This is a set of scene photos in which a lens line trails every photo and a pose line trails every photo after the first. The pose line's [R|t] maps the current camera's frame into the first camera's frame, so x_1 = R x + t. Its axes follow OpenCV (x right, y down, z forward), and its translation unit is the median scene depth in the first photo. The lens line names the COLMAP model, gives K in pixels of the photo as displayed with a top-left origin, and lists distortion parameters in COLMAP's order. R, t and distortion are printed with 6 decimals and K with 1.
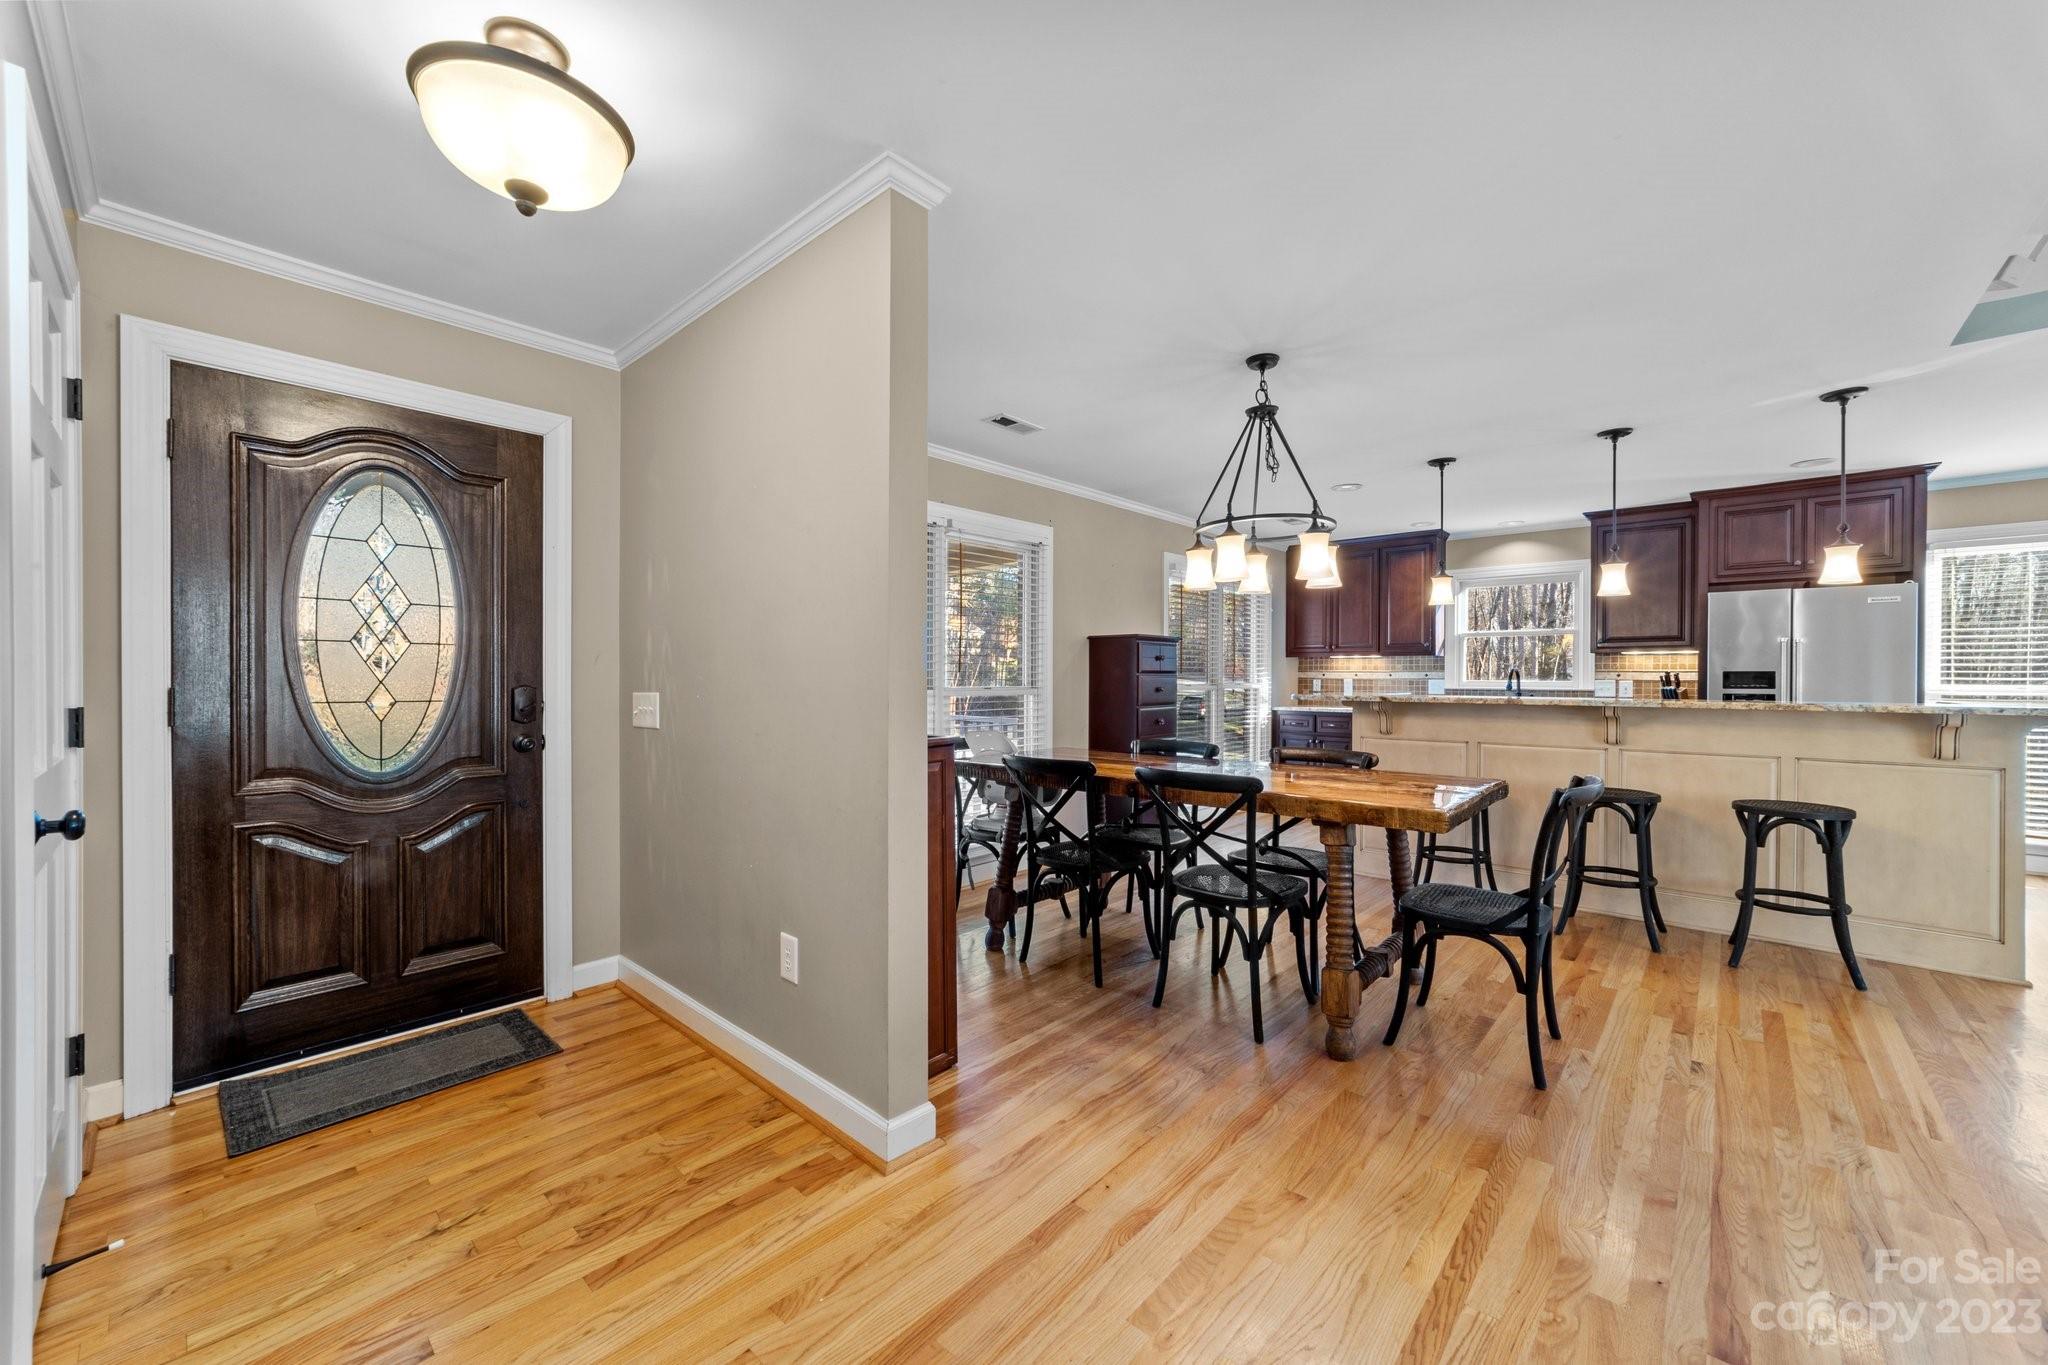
lens RADIAL K [[791.4, 0, 1024.8], [0, 791.4, 681.6], [0, 0, 1]] dist [-0.016260, 0.008102]
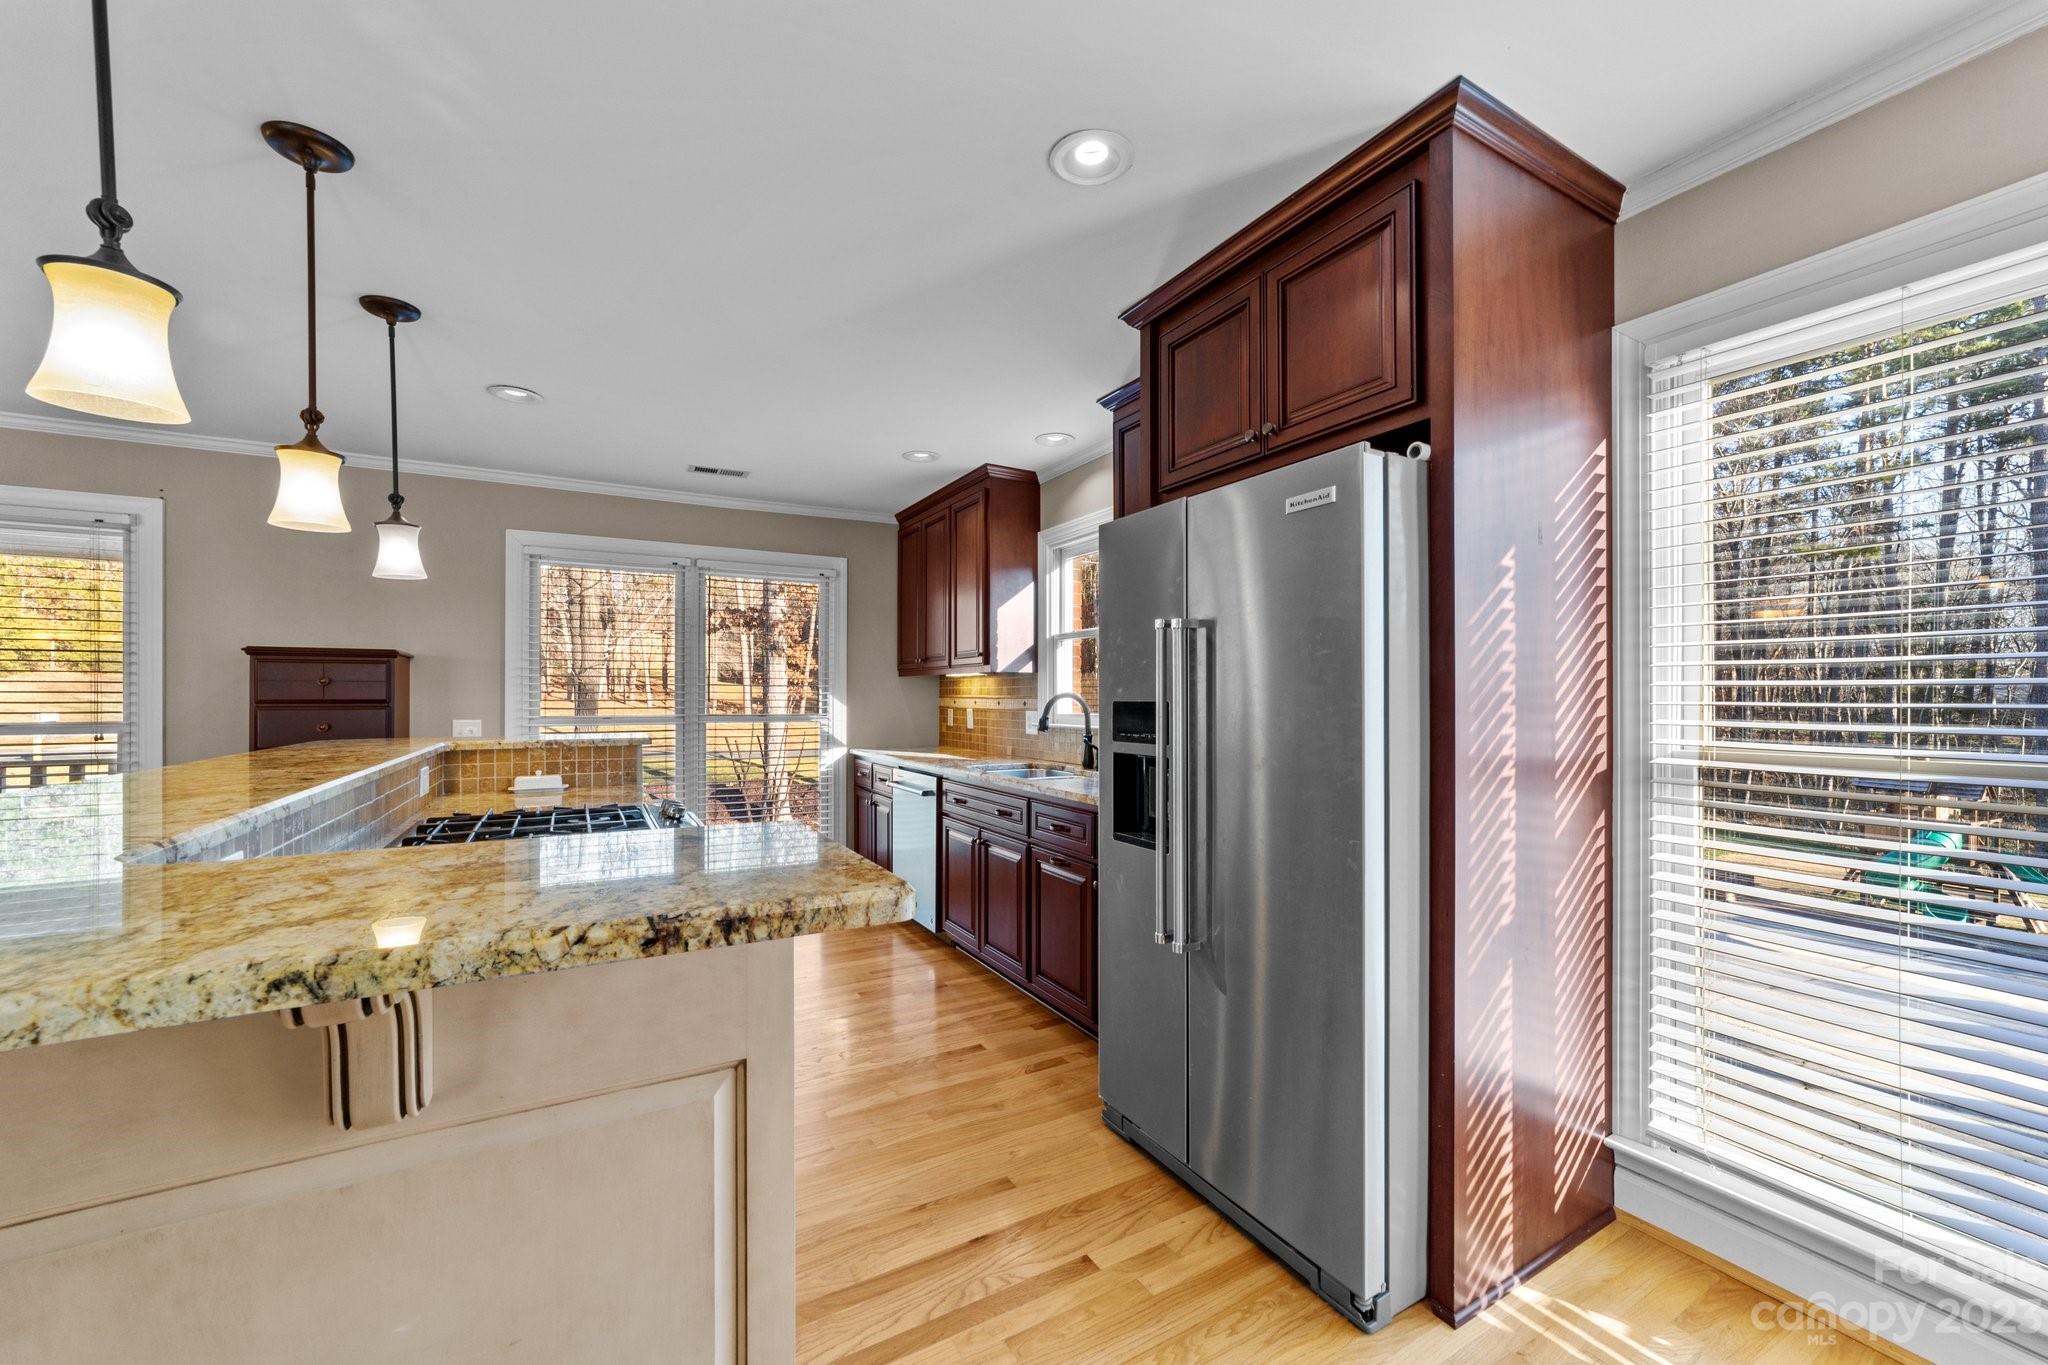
lens RADIAL K [[791.4, 0, 1027.6], [0, 791.4, 696.9], [0, 0, 1]] dist [-0.016260, 0.008102]
pose [[0.949389, -0.000739, -0.314103, 1.289424], [-0.001655, 0.999972, -0.007354, -0.016097], [0.314099, 0.007502, 0.949360, 0.740554]]
